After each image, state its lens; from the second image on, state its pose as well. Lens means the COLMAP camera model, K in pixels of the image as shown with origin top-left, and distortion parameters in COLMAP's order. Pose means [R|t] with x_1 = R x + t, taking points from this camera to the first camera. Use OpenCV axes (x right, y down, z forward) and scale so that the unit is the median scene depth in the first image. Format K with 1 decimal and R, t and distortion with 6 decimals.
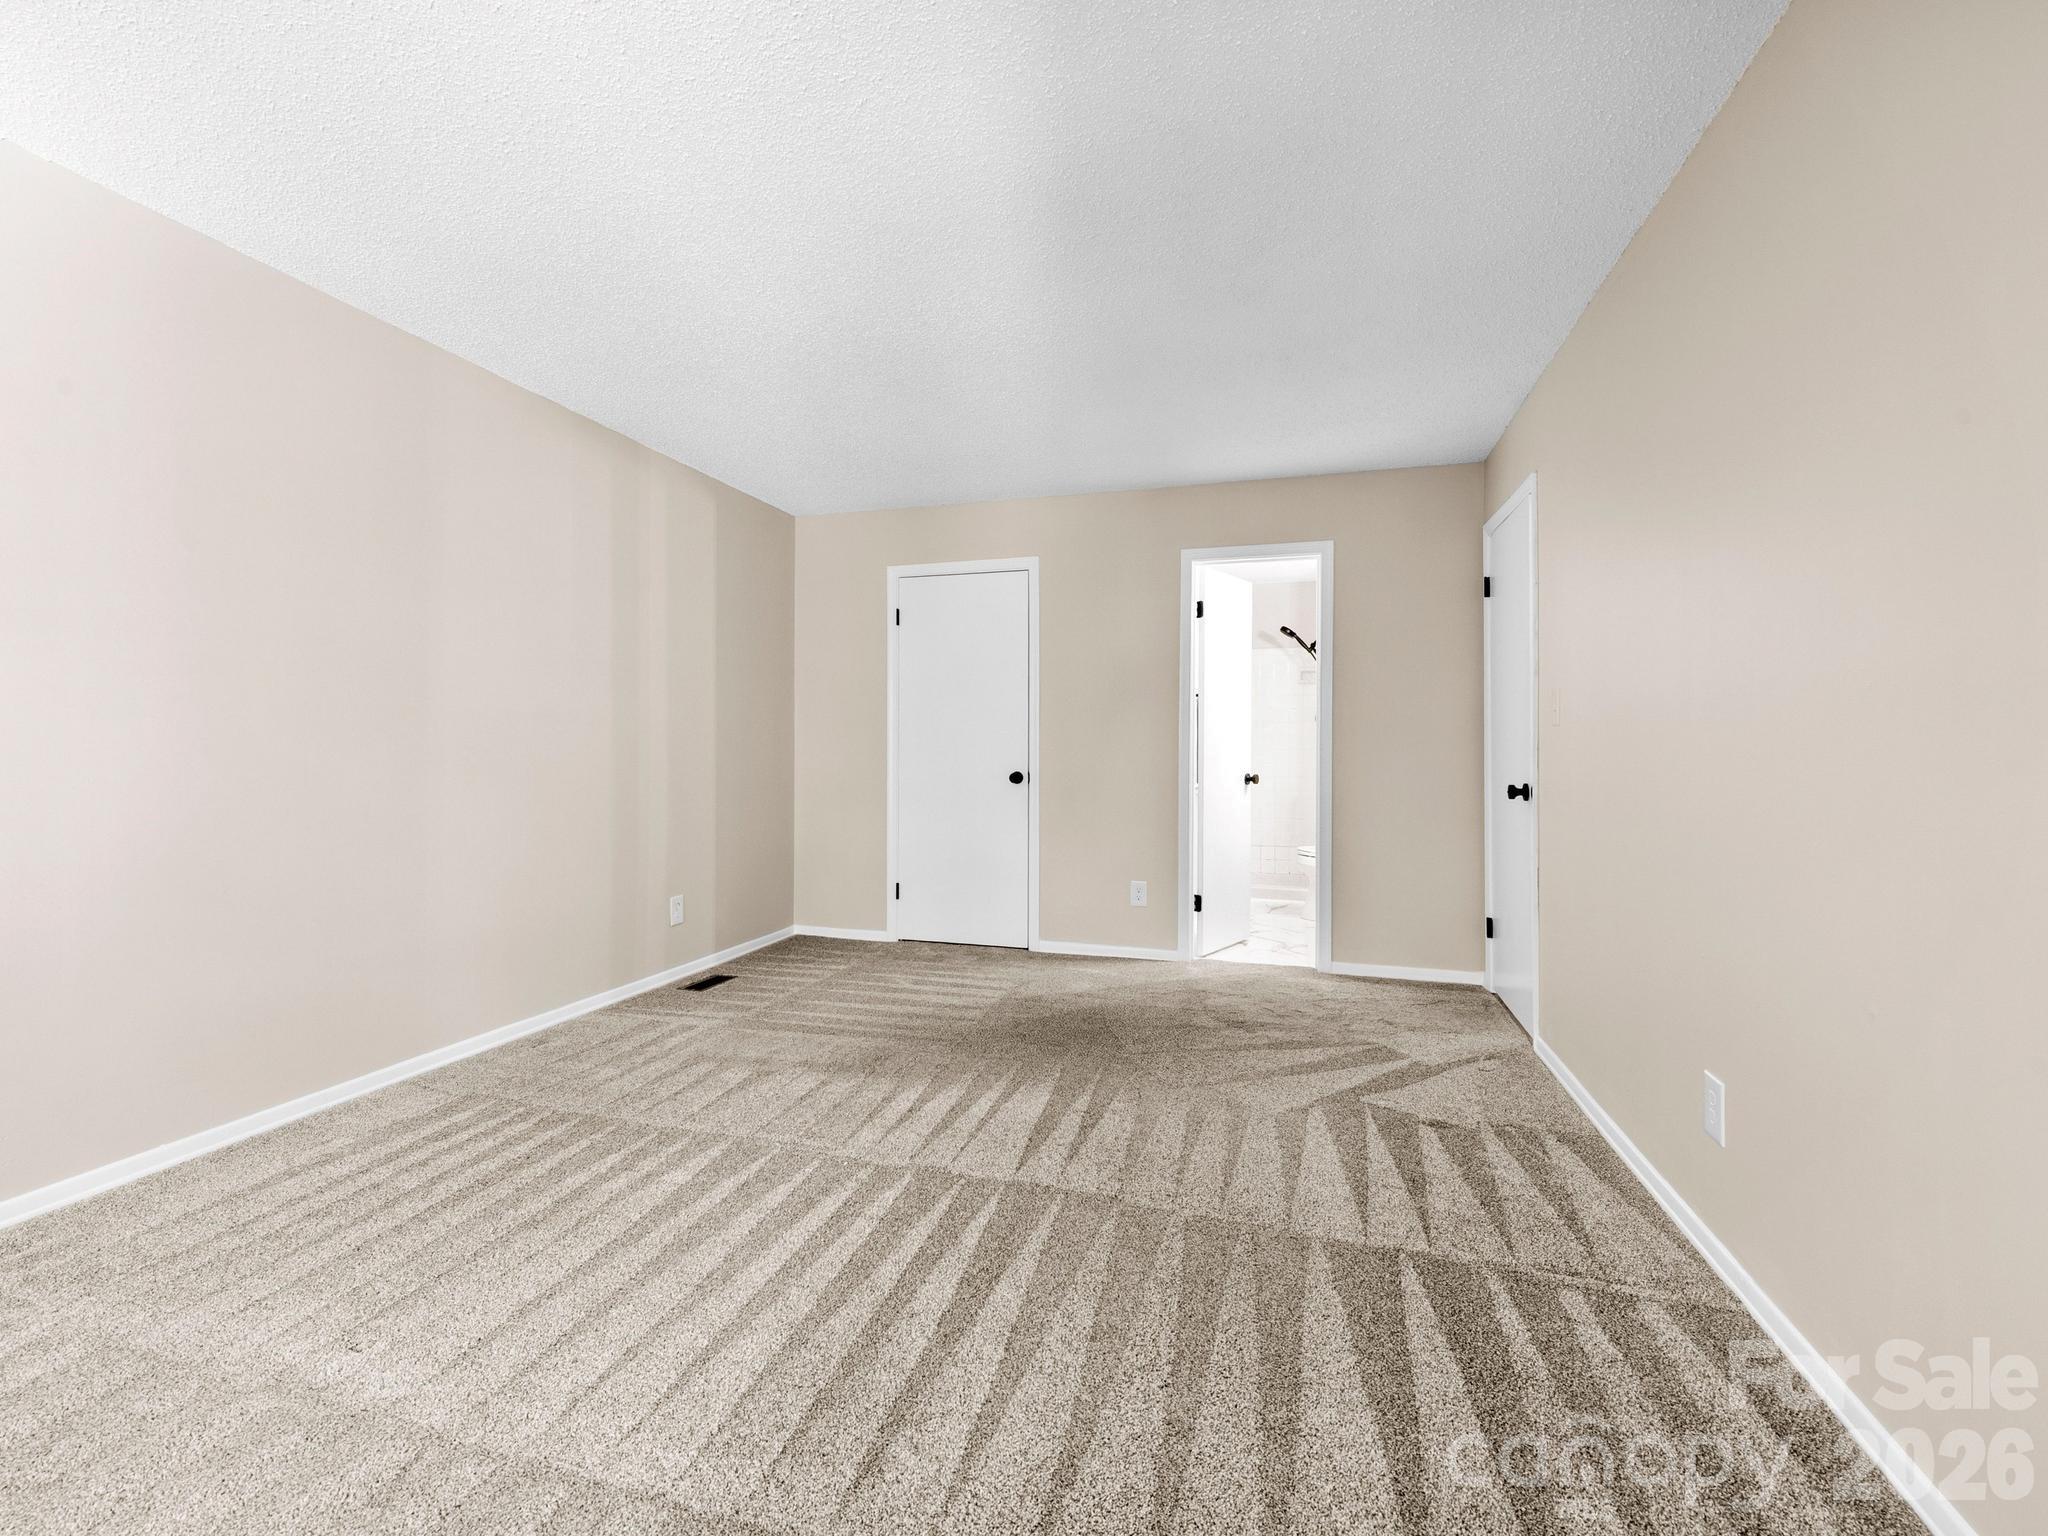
lens RADIAL K [[913.7, 0, 1010.9], [0, 913.7, 761.6], [0, 0, 1]] dist [0.020797, -0.003525]
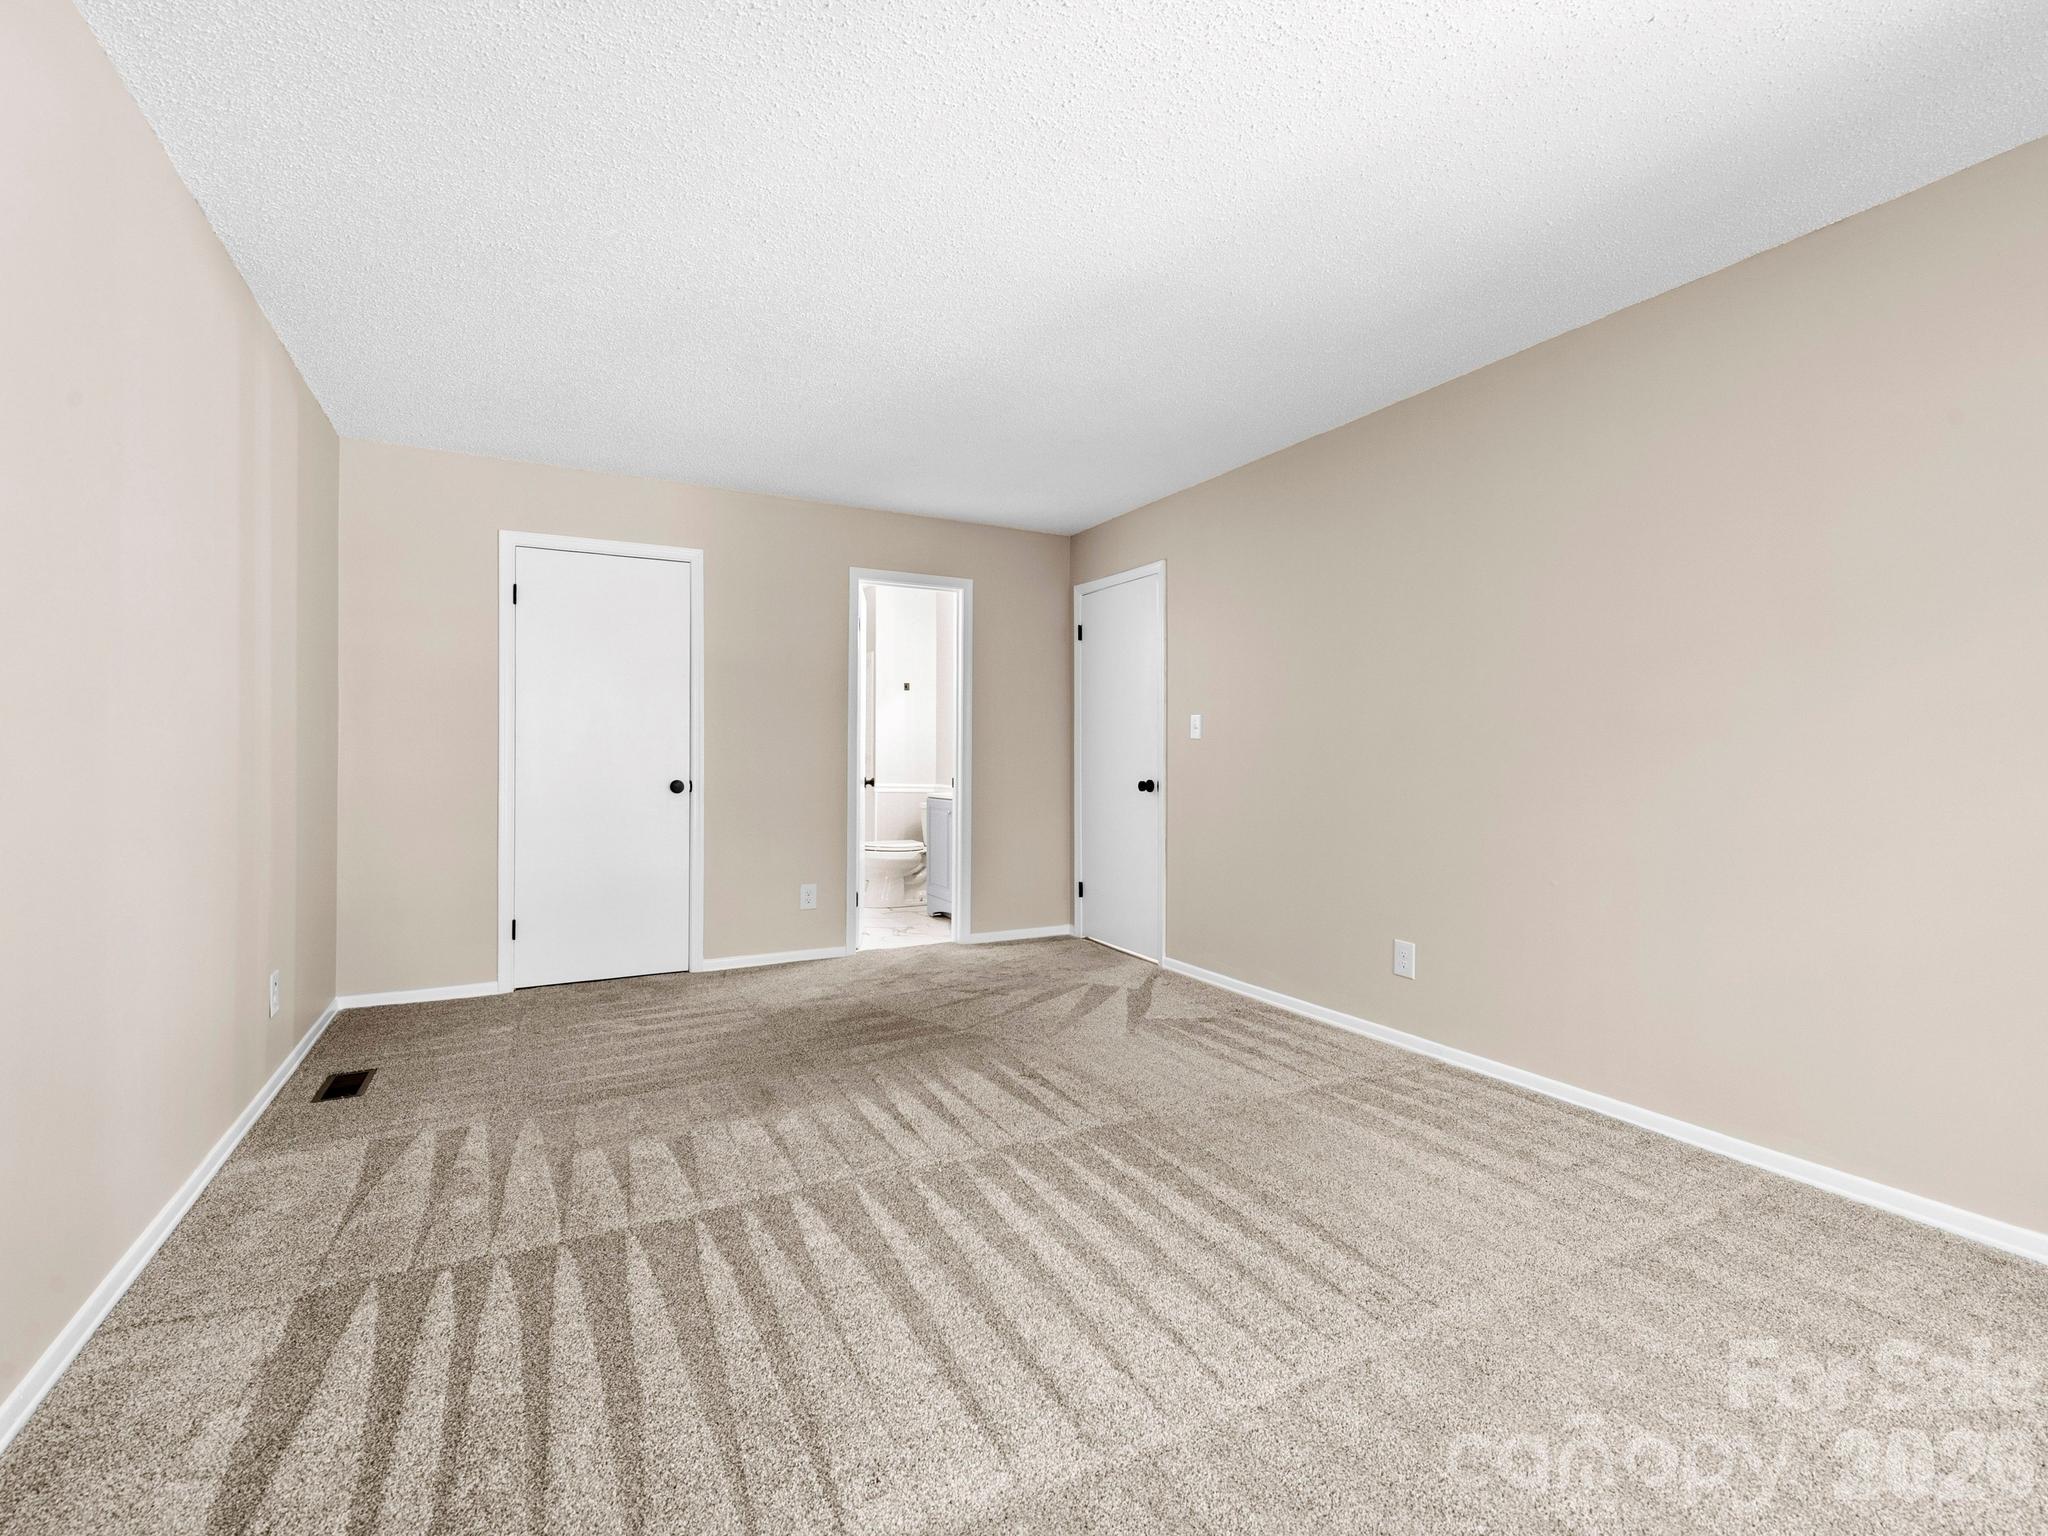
lens RADIAL K [[913.7, 0, 1001.6], [0, 913.7, 767.5], [0, 0, 1]] dist [0.020797, -0.003525]
pose [[0.714496, -0.011740, 0.699541, -0.650872], [0.010373, 0.999927, 0.006187, -0.006402], [-0.699562, 0.002836, 0.714566, 0.183451]]
